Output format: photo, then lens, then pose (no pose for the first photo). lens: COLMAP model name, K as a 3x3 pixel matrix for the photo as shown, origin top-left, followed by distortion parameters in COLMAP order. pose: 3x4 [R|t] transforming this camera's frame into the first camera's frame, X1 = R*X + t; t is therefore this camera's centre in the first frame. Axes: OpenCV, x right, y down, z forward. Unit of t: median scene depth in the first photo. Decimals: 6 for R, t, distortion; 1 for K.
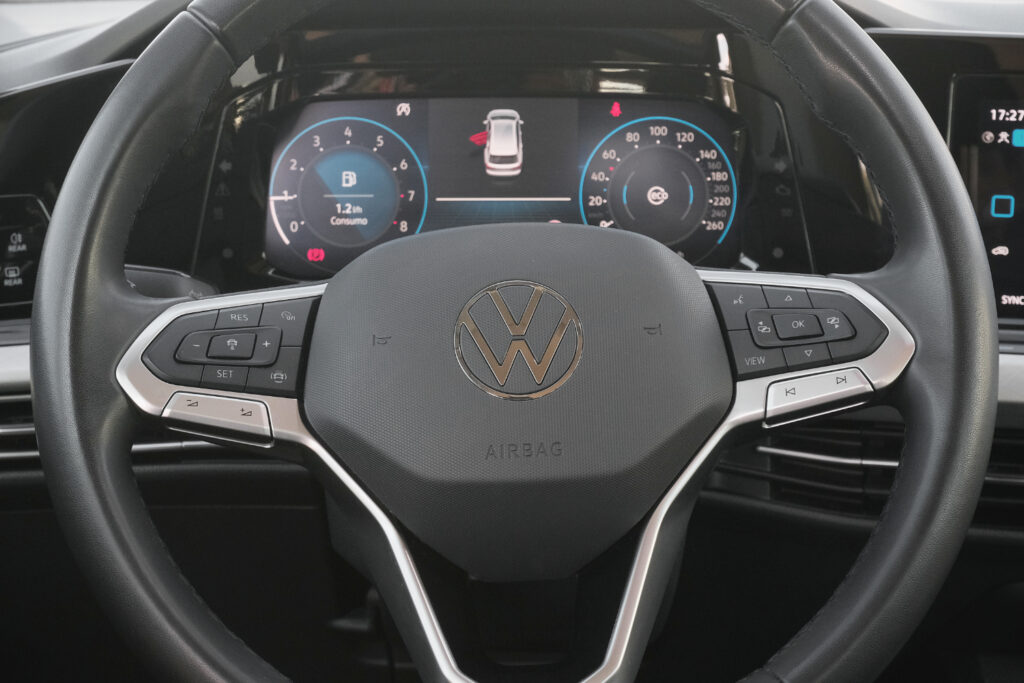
lens RADIAL K [[1926.9, 0, 512.0], [0, 1926.9, 341.5], [0, 0, 1]] dist [-0.097839, 0.197990]
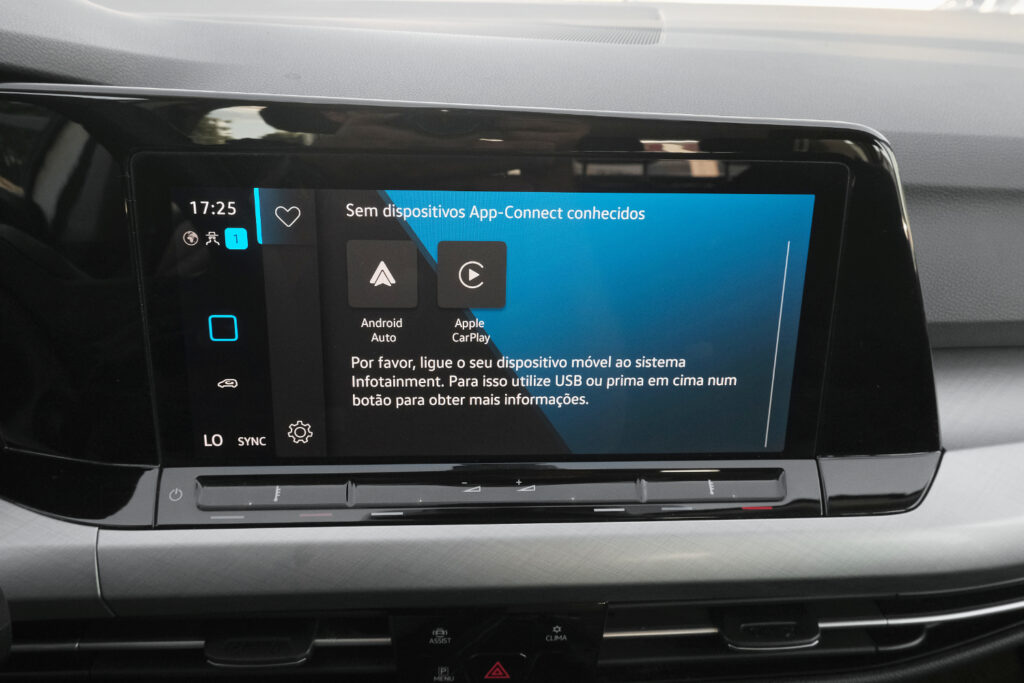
lens RADIAL K [[844.2, 0, 512.0], [0, 844.2, 341.5], [0, 0, 1]] dist [0.014316, 0.007146]
pose [[0.969309, -0.085402, 0.230534, 0.279637], [0.029971, 0.971779, 0.233983, -0.135526], [-0.244010, -0.219893, 0.944514, 0.632860]]
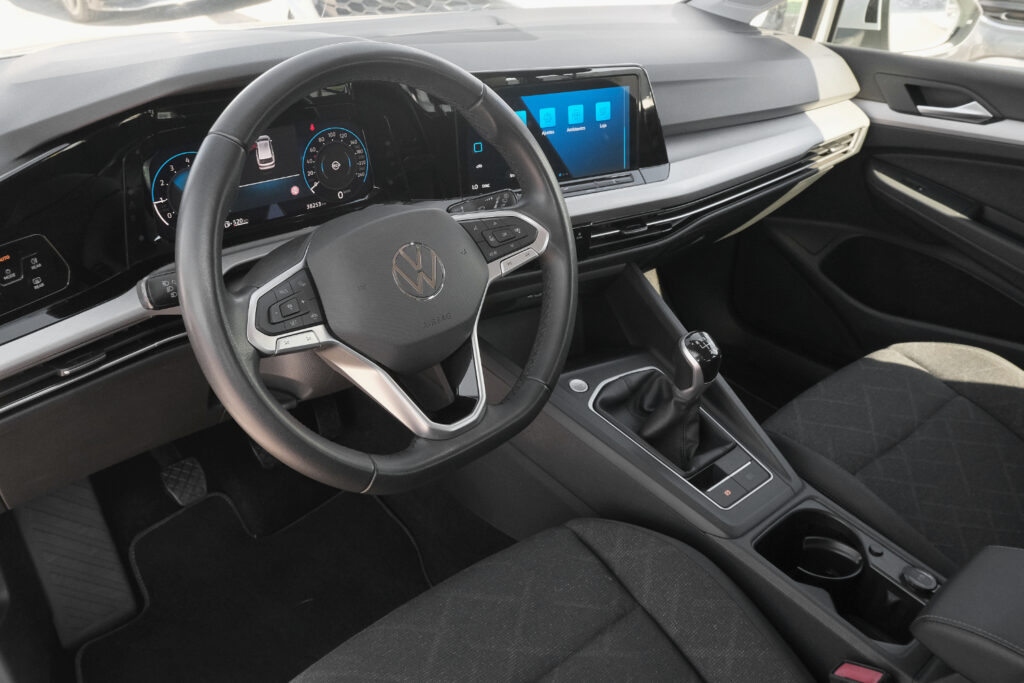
lens RADIAL K [[844.2, 0, 512.0], [0, 844.2, 341.5], [0, 0, 1]] dist [0.014316, 0.007146]
pose [[0.756863, -0.296634, 0.582381, -0.380472], [0.123700, 0.939981, 0.318016, -0.166508], [-0.641761, -0.168654, 0.748130, 0.143262]]
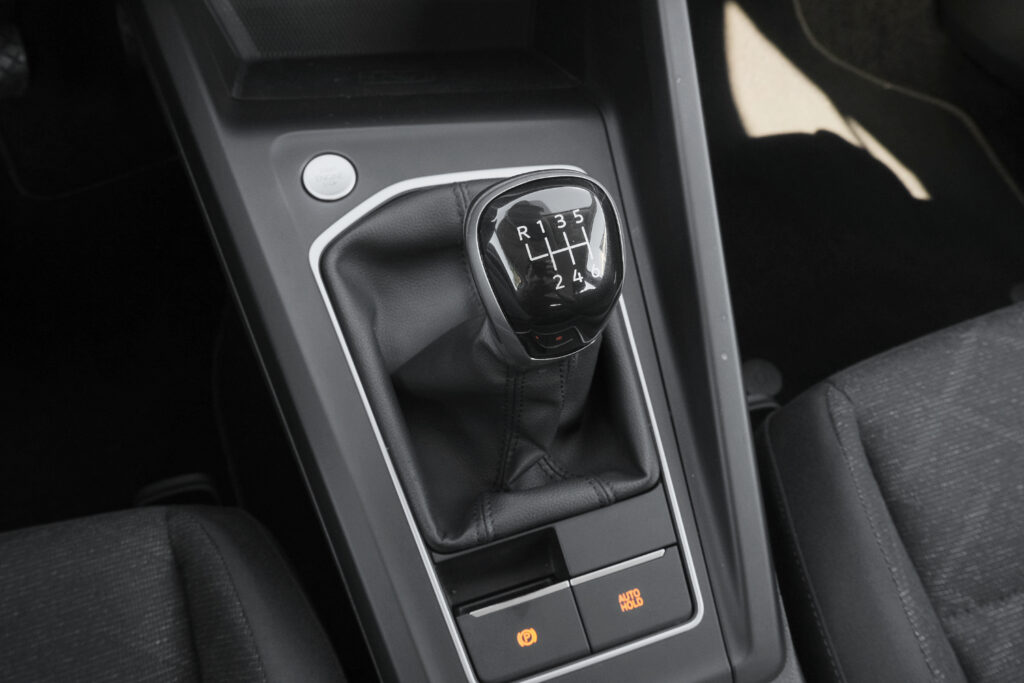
lens RADIAL K [[844.2, 0, 512.0], [0, 844.2, 341.5], [0, 0, 1]] dist [0.014316, 0.007146]
pose [[0.953943, -0.242331, 0.176829, 0.302395], [0.042786, 0.693335, 0.719344, 0.014110], [-0.296922, -0.678647, 0.671770, 0.546992]]
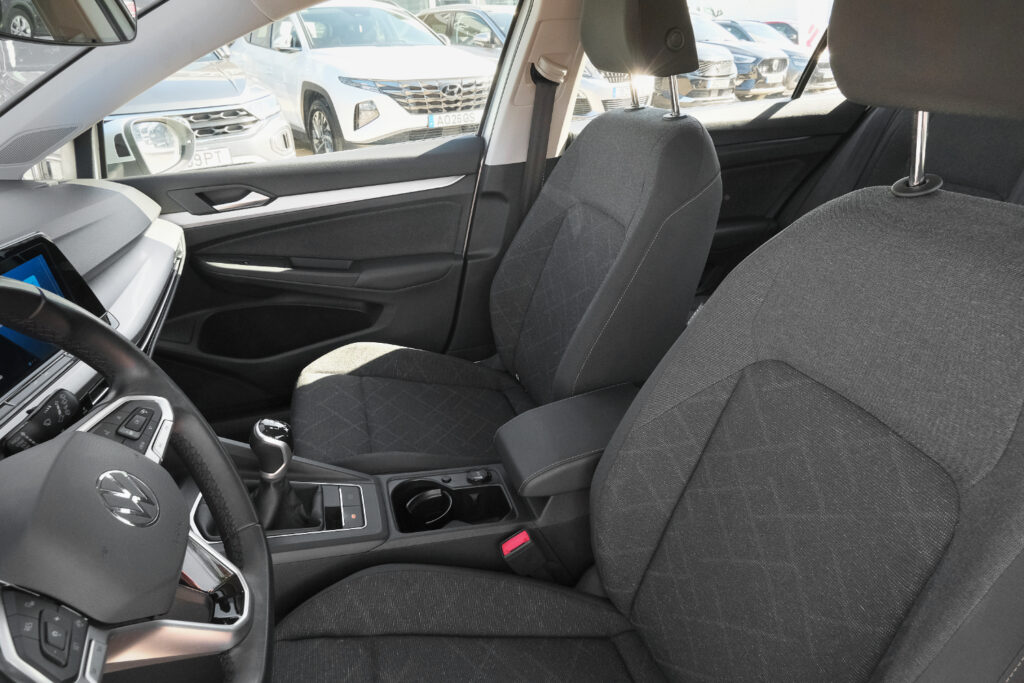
lens RADIAL K [[641.2, 0, 525.5], [0, 641.2, 341.4], [0, 0, 1]] dist [0.000264, 0.000582]
pose [[-0.280625, -0.407495, 0.869021, -0.439721], [0.248843, 0.843555, 0.475911, -0.248691], [-0.926999, 0.349803, -0.135321, 0.504964]]
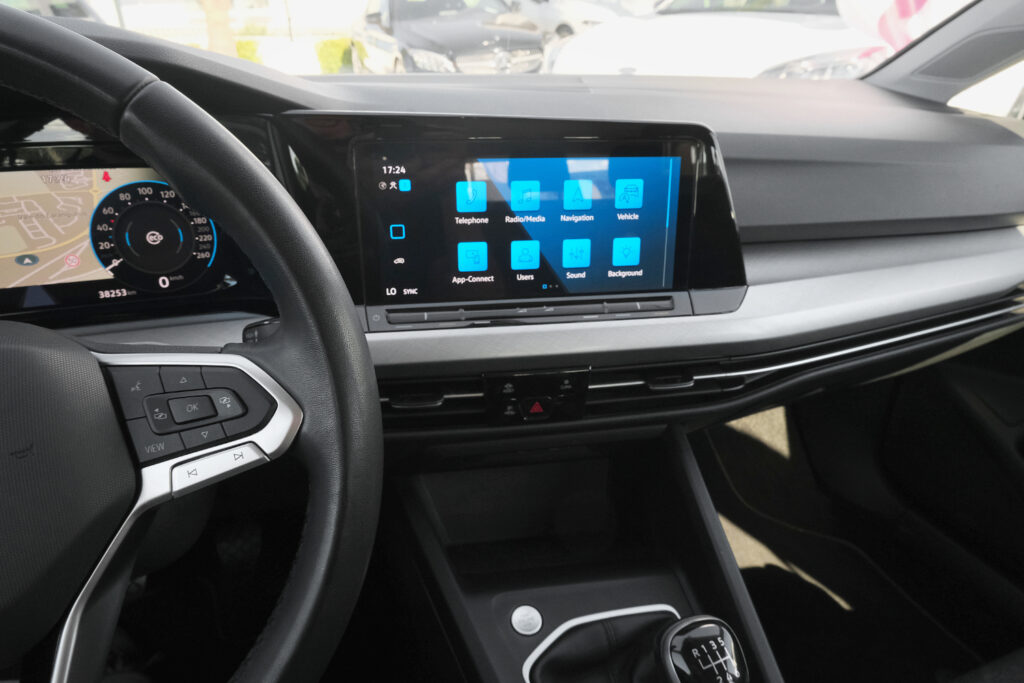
lens RADIAL K [[642.7, 0, 512.0], [0, 642.7, 341.5], [0, 0, 1]] dist [0.006144, 0.003377]
pose [[0.940650, -0.135310, 0.311236, 0.165211], [0.062621, 0.970535, 0.232679, -0.095764], [-0.333550, -0.199380, 0.921408, 0.465130]]
